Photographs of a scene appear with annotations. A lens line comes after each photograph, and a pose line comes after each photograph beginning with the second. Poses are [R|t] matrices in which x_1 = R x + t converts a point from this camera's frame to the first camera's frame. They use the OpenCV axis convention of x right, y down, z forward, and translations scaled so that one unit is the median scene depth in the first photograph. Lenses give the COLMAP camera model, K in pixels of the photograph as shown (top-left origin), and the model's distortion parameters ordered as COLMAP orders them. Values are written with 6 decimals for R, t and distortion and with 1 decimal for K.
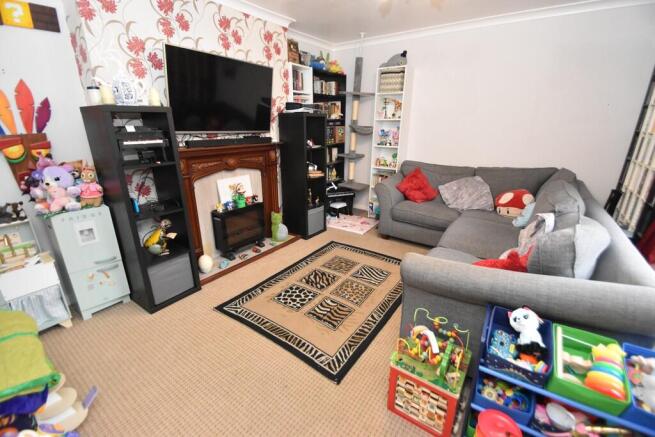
lens RADIAL K [[286.6, 0, 328.0], [0, 286.6, 219.1], [0, 0, 1]] dist [-0.004408, -0.002206]
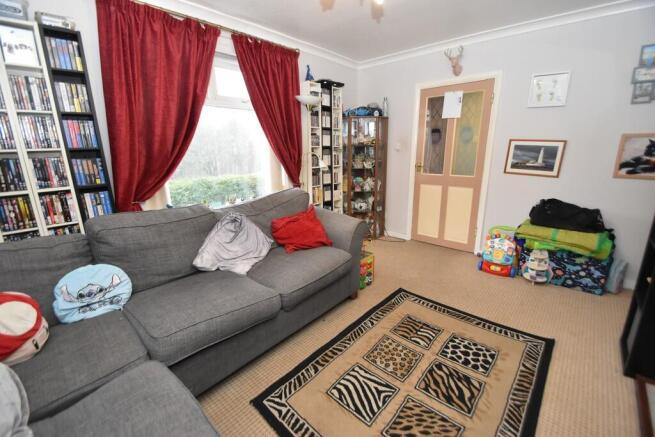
lens RADIAL K [[286.6, 0, 325.9], [0, 286.6, 217.6], [0, 0, 1]] dist [-0.004408, -0.002206]
pose [[-0.992278, -0.014492, 0.123188, 0.177414], [0.053875, 0.844221, 0.533281, -0.465837], [-0.111727, 0.535800, -0.836920, 1.481951]]
